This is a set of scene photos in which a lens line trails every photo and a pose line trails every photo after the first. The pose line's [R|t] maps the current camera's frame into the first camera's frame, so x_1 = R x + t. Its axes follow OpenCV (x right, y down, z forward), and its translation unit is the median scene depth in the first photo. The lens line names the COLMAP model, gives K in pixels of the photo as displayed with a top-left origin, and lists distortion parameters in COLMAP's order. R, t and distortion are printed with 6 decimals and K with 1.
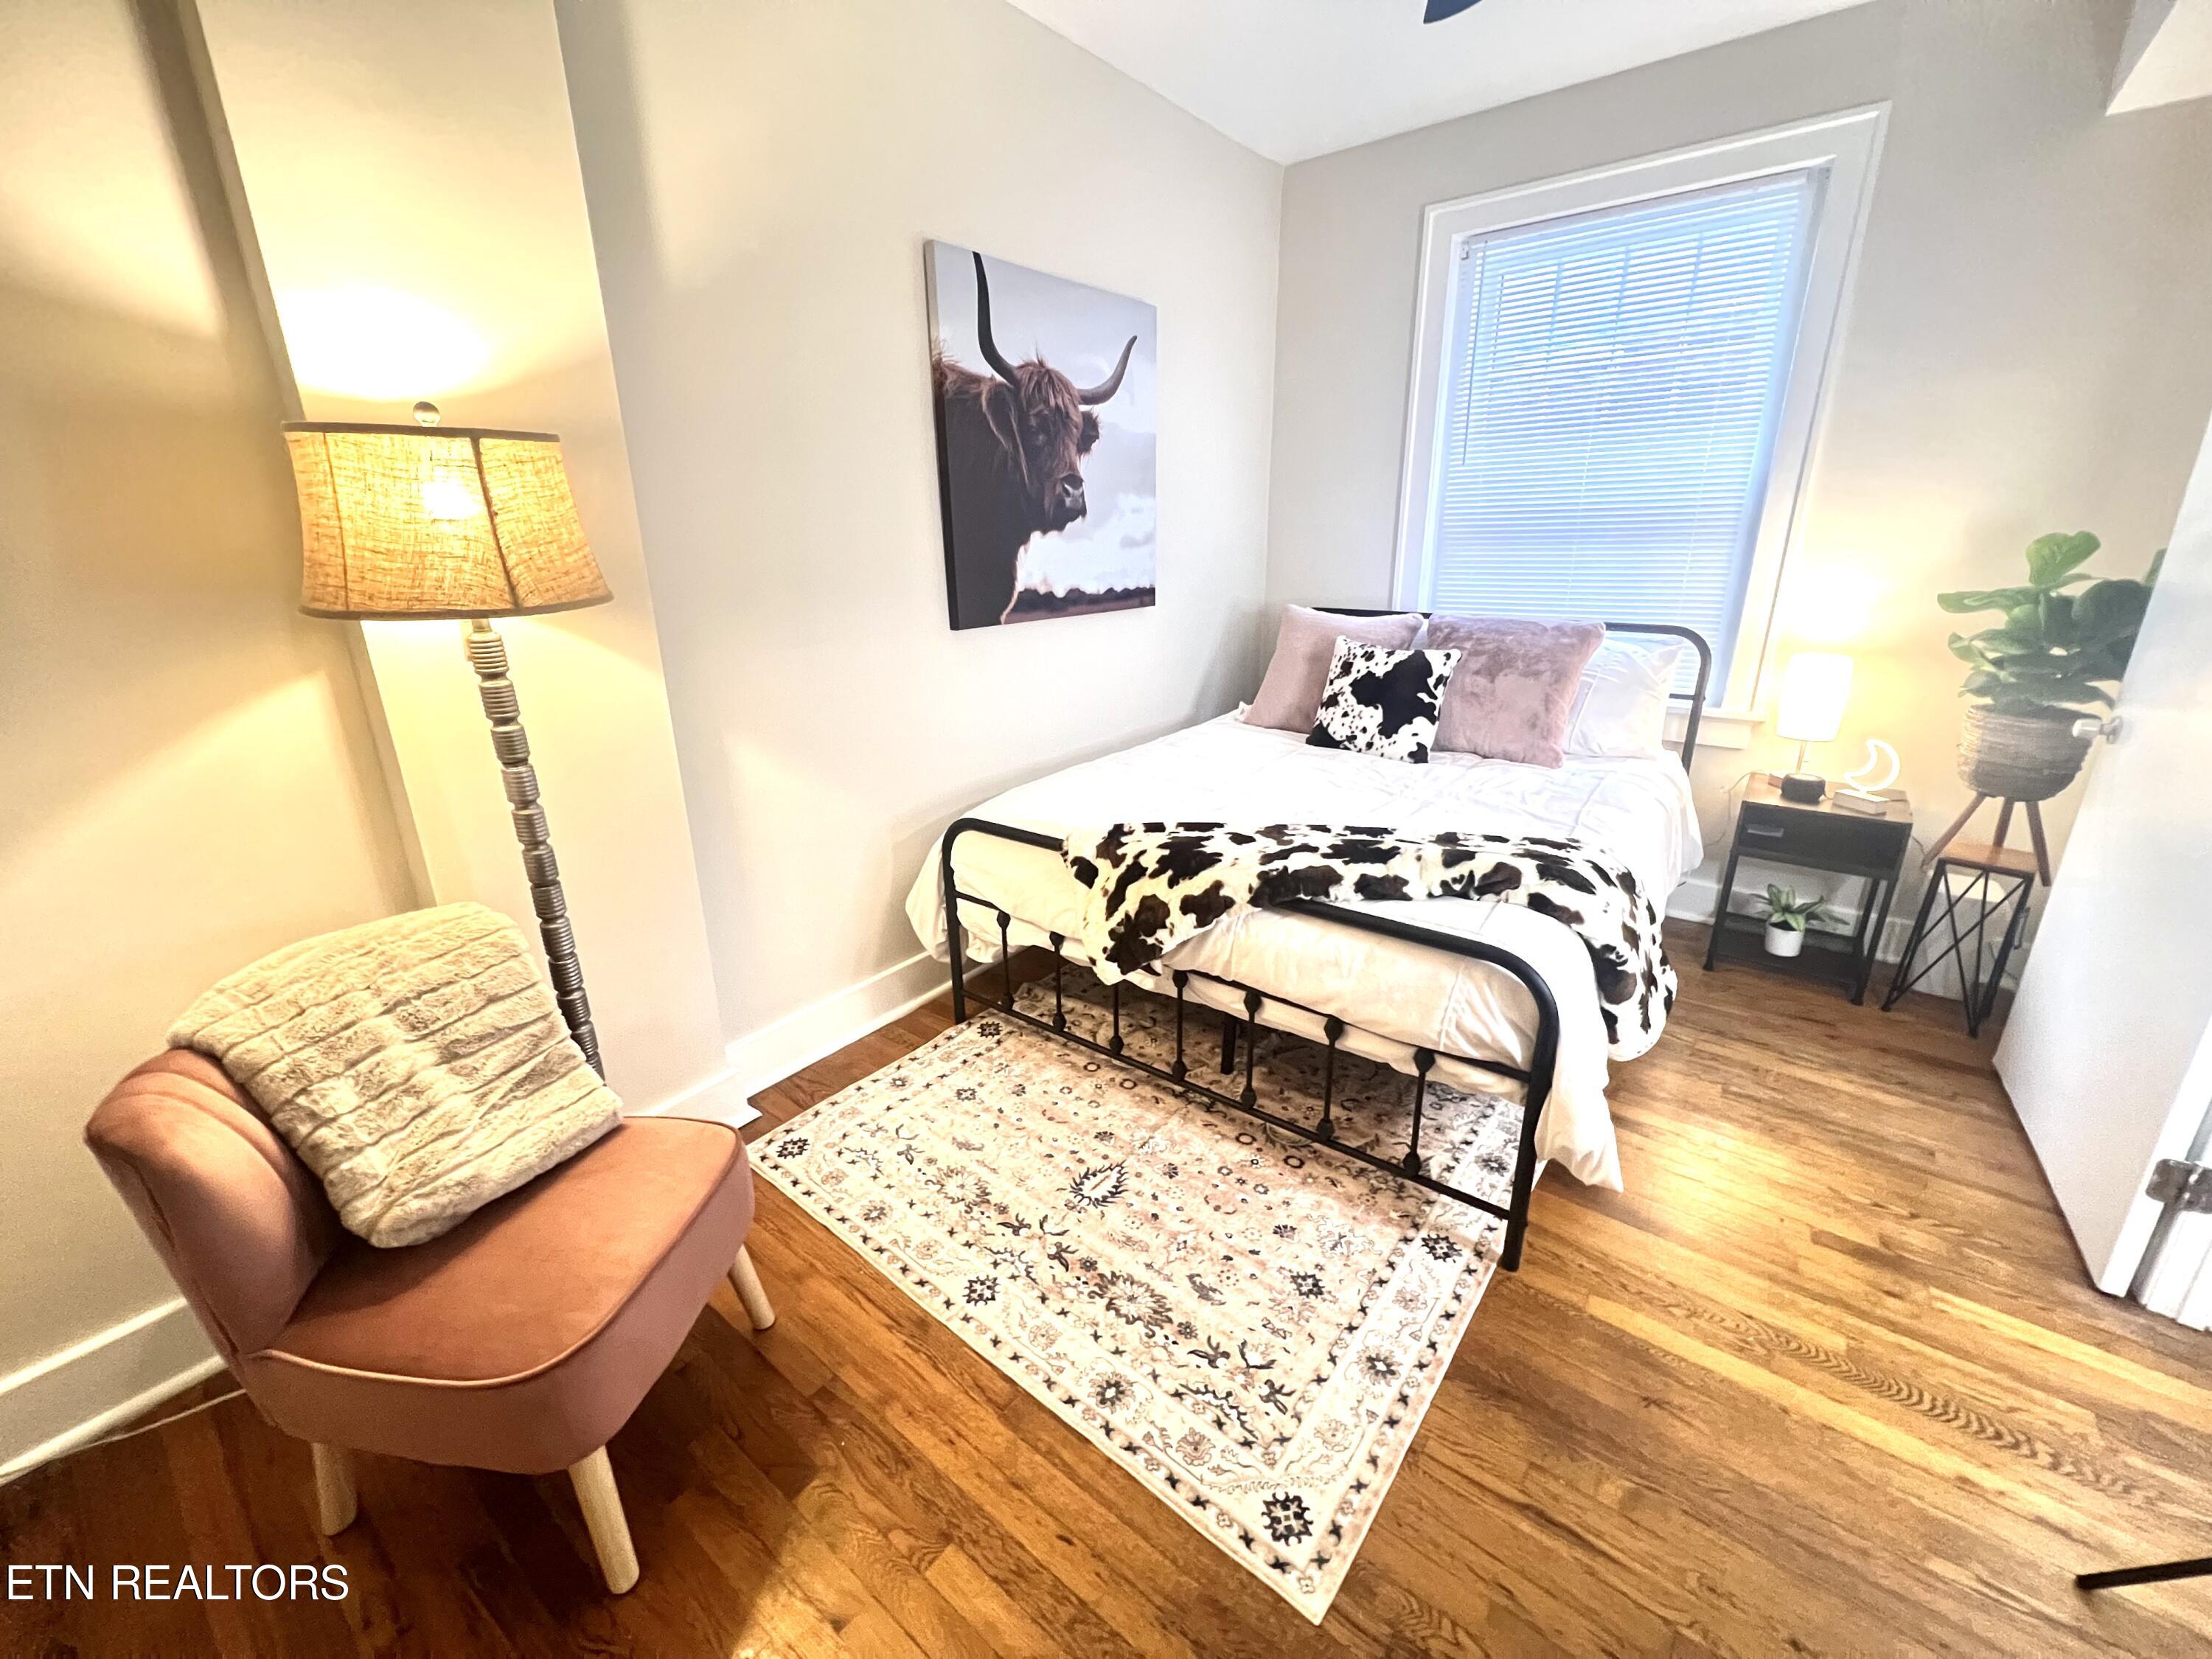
lens RADIAL K [[886.3, 0, 1103.0], [0, 886.3, 823.4], [0, 0, 1]] dist [0.001307, -0.000669]
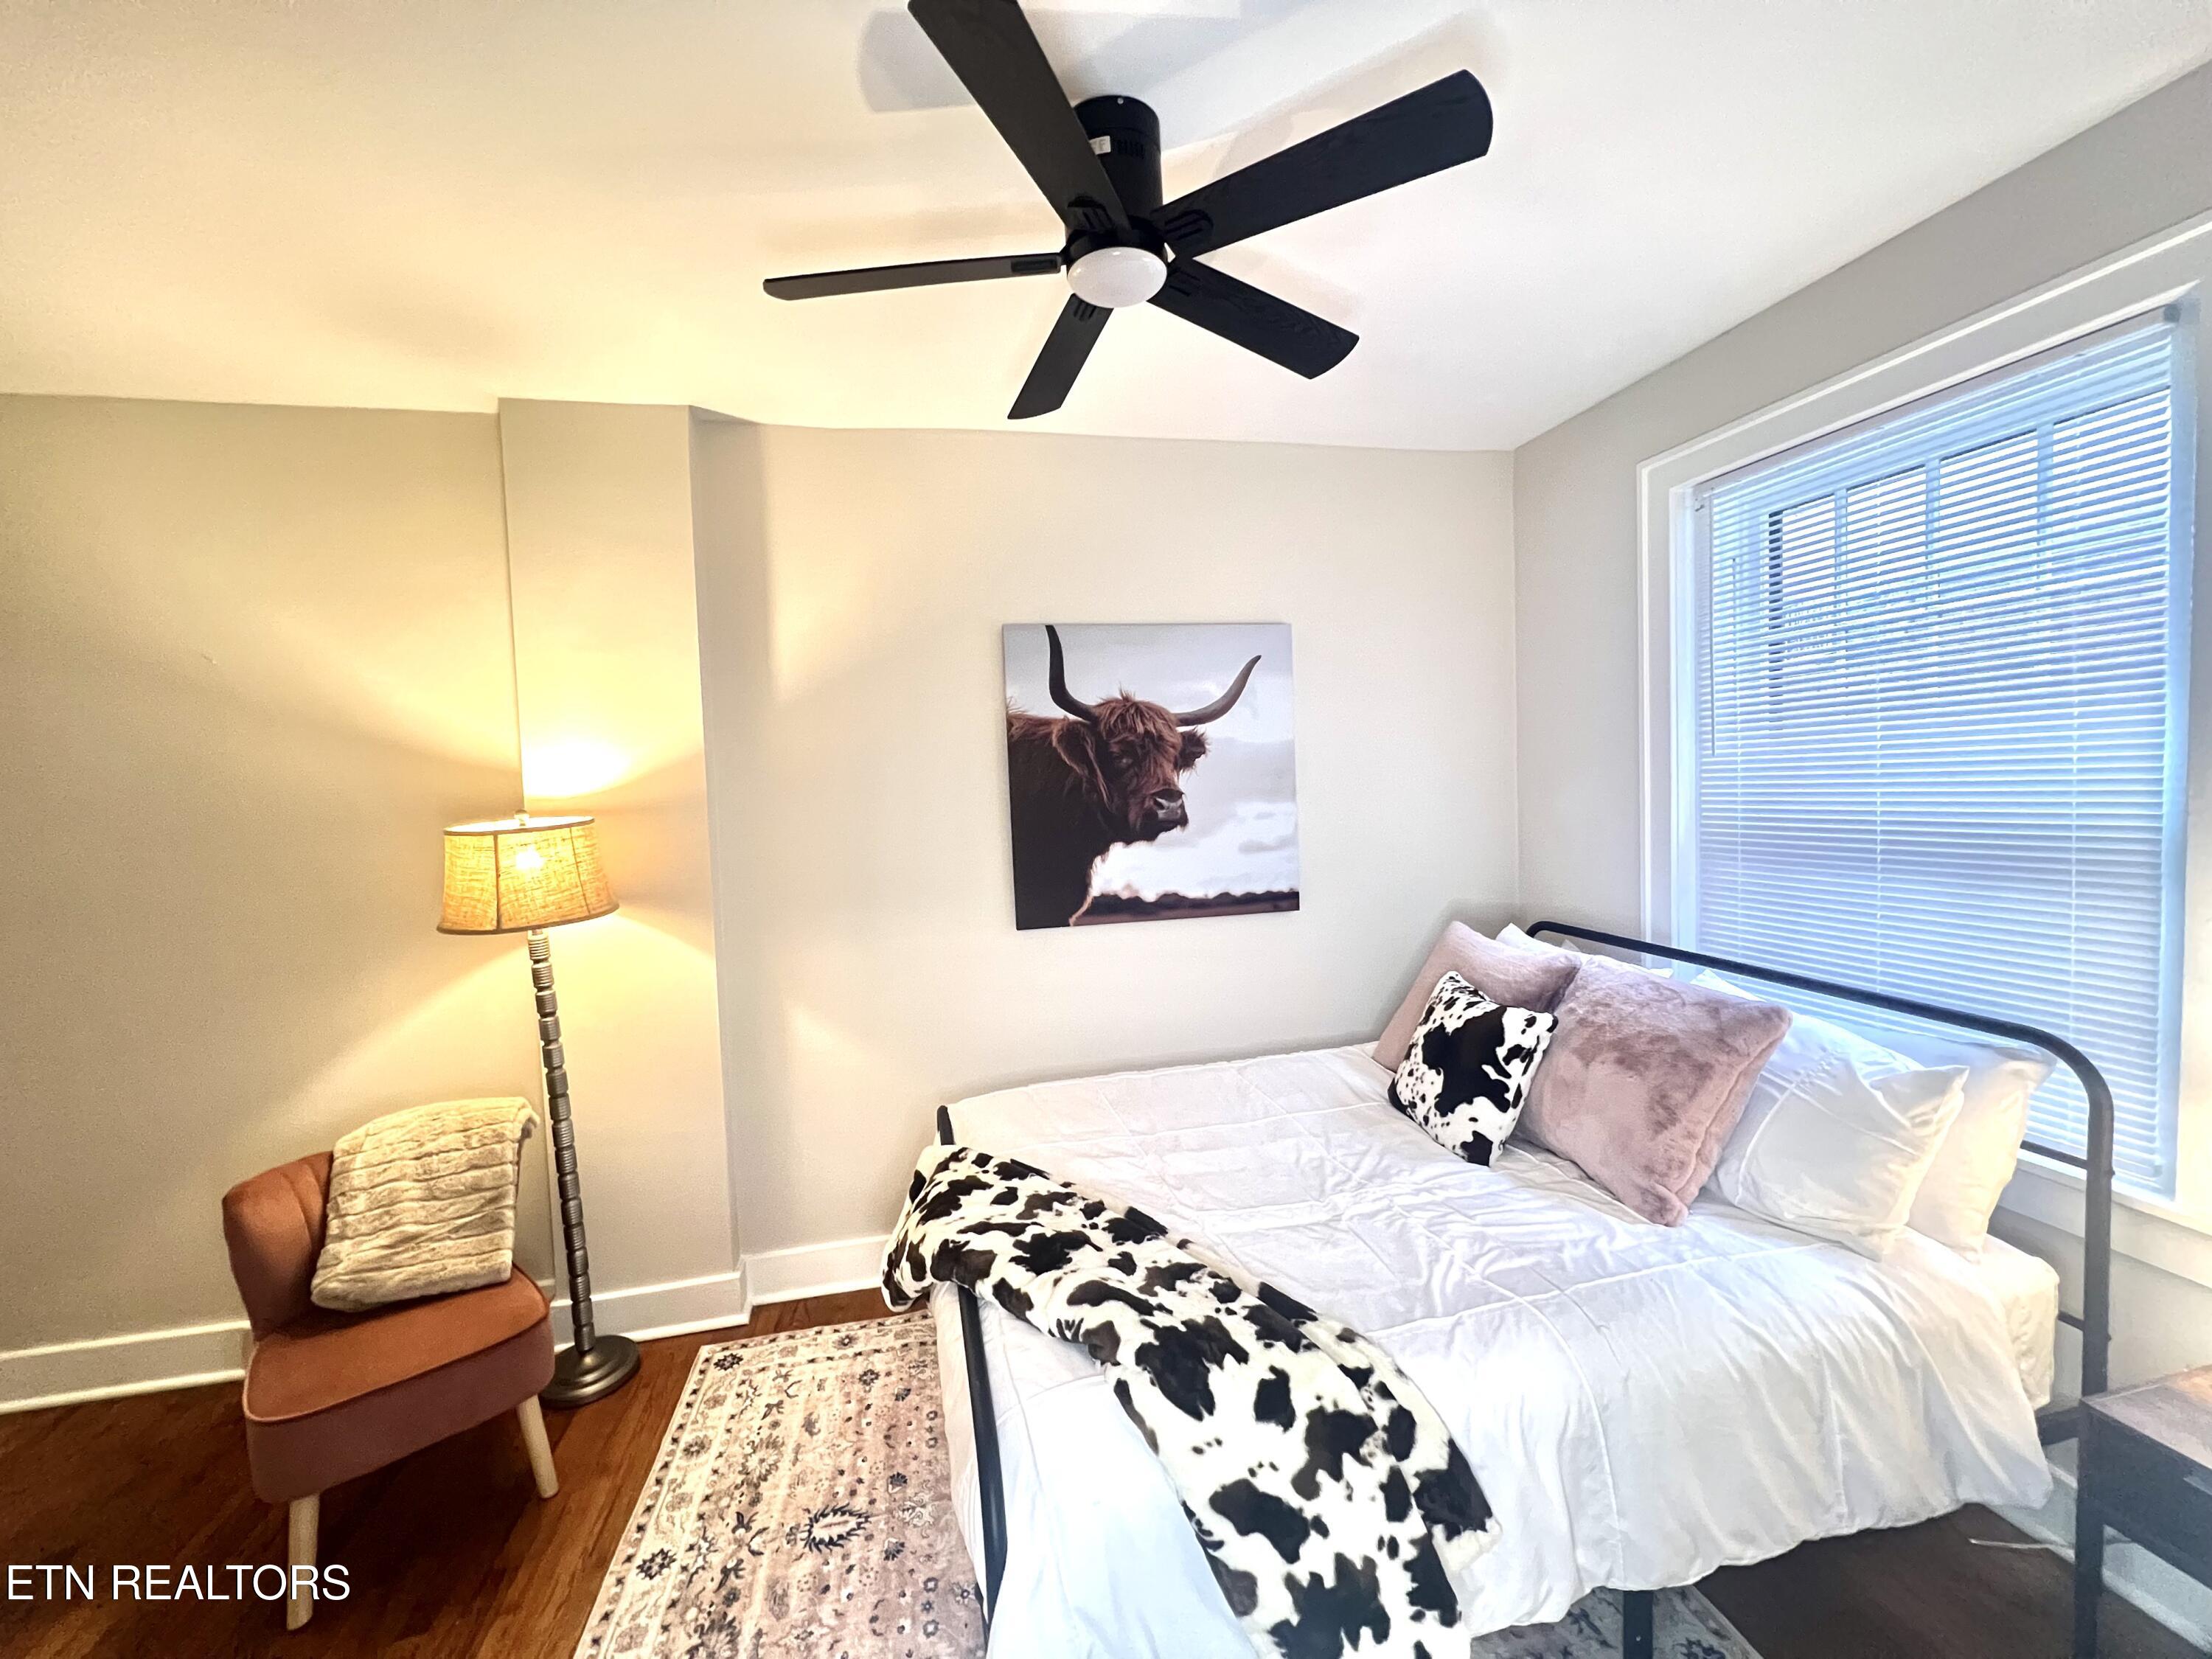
lens RADIAL K [[886.3, 0, 1096.4], [0, 886.3, 825.0], [0, 0, 1]] dist [0.001307, -0.000669]
pose [[0.769448, 0.018725, -0.638435, 0.590817], [-0.175761, 0.967187, -0.183462, -0.150220], [0.614051, 0.253376, 0.747491, 0.181138]]
